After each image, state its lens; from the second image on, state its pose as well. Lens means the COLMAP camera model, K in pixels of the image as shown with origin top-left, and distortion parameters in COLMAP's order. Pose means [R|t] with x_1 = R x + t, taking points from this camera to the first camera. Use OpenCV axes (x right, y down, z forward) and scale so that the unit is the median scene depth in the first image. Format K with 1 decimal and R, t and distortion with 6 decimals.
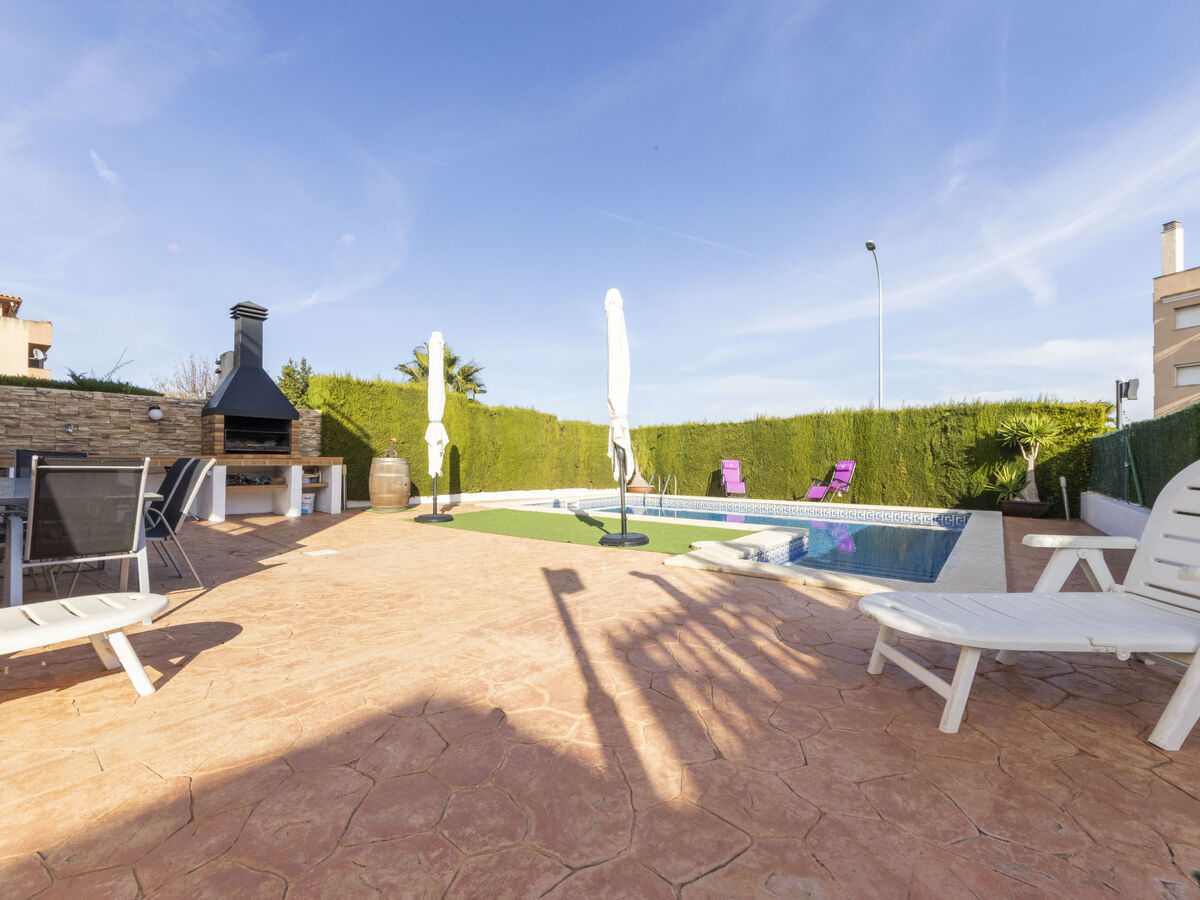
lens RADIAL K [[520.0, 0, 608.7], [0, 520.0, 453.6], [0, 0, 1]] dist [0.002157, -0.000172]
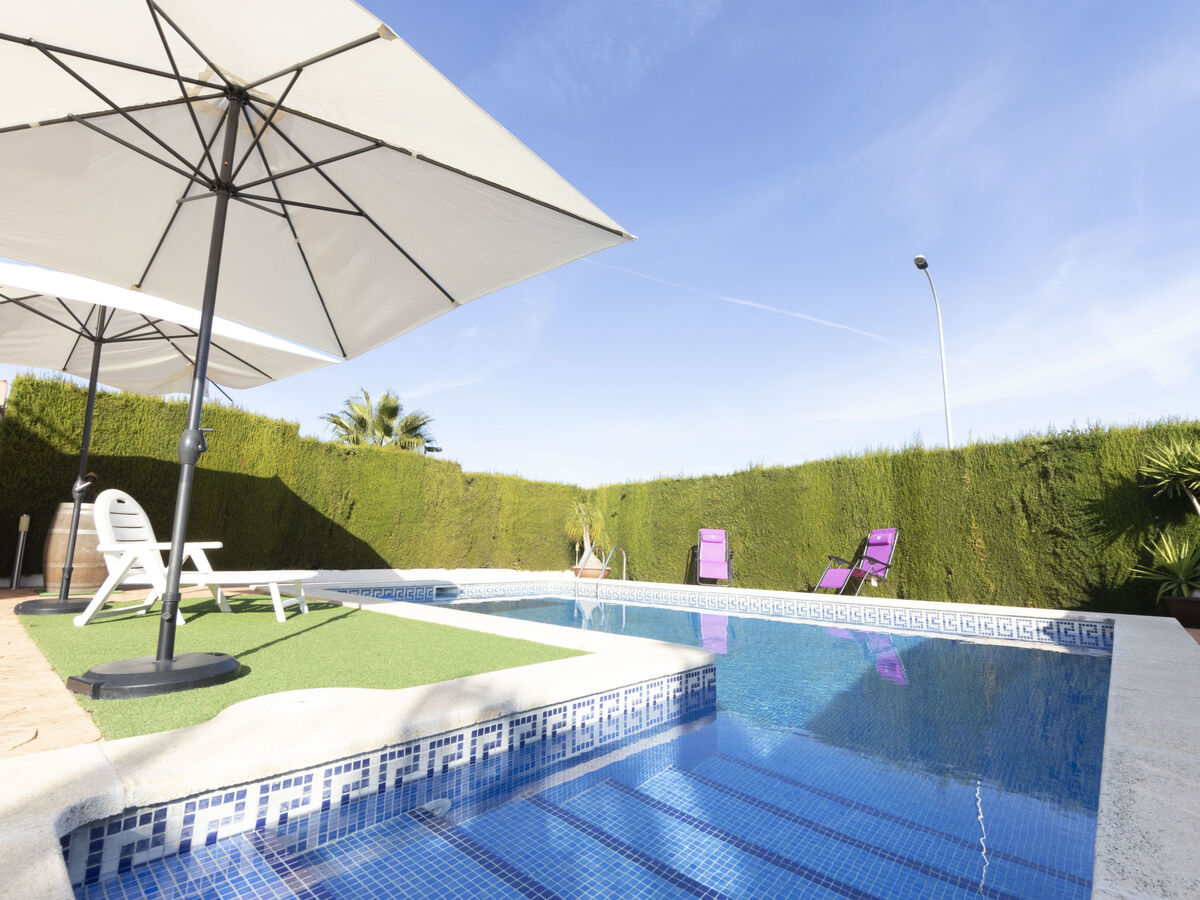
lens RADIAL K [[578.2, 0, 595.3], [0, 578.2, 446.4], [0, 0, 1]] dist [0.000596, -0.001556]
pose [[0.995885, -0.003156, -0.090568, 0.172687], [-0.011113, 0.987598, -0.156610, 0.028891], [0.089939, 0.156972, 0.983499, 0.264932]]
